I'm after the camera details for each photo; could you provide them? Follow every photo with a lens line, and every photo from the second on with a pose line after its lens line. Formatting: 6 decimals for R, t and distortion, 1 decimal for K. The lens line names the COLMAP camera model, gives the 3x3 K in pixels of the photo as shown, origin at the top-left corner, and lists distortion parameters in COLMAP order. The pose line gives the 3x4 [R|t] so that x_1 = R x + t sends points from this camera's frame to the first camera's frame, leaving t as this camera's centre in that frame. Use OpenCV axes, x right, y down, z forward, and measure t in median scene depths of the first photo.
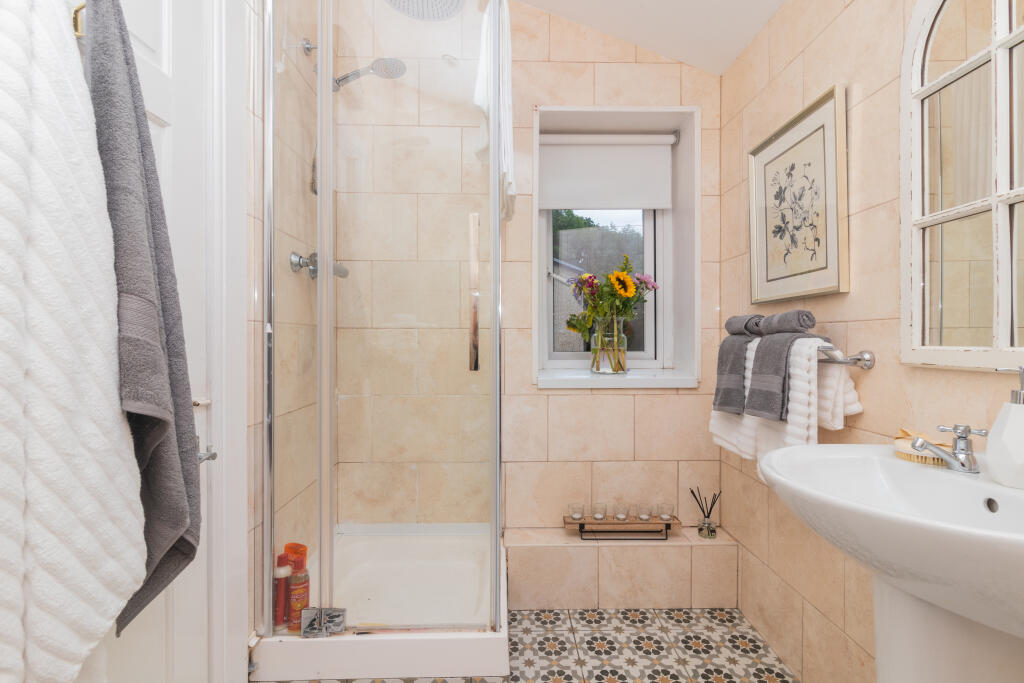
lens RADIAL K [[459.3, 0, 515.6], [0, 459.3, 340.0], [0, 0, 1]] dist [-0.002324, -0.000690]
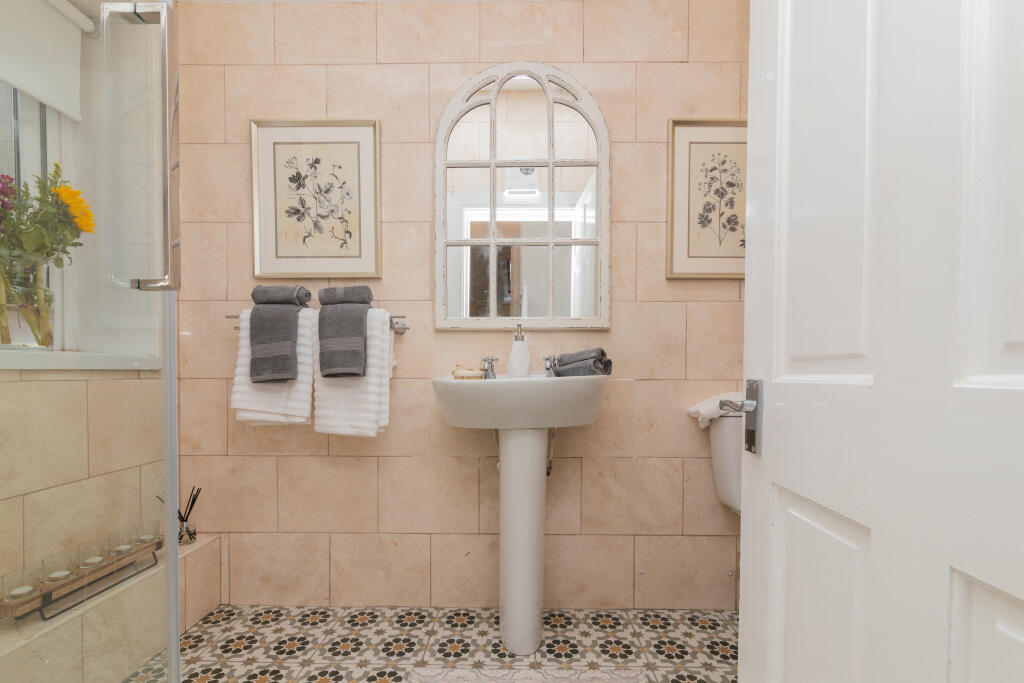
lens RADIAL K [[459.3, 0, 521.0], [0, 459.3, 376.7], [0, 0, 1]] dist [-0.002324, -0.000690]
pose [[0.040176, -0.016461, 0.999057, -0.504086], [-0.000758, 0.999863, 0.016505, 0.133203], [-0.999192, -0.001420, 0.040158, 0.439309]]
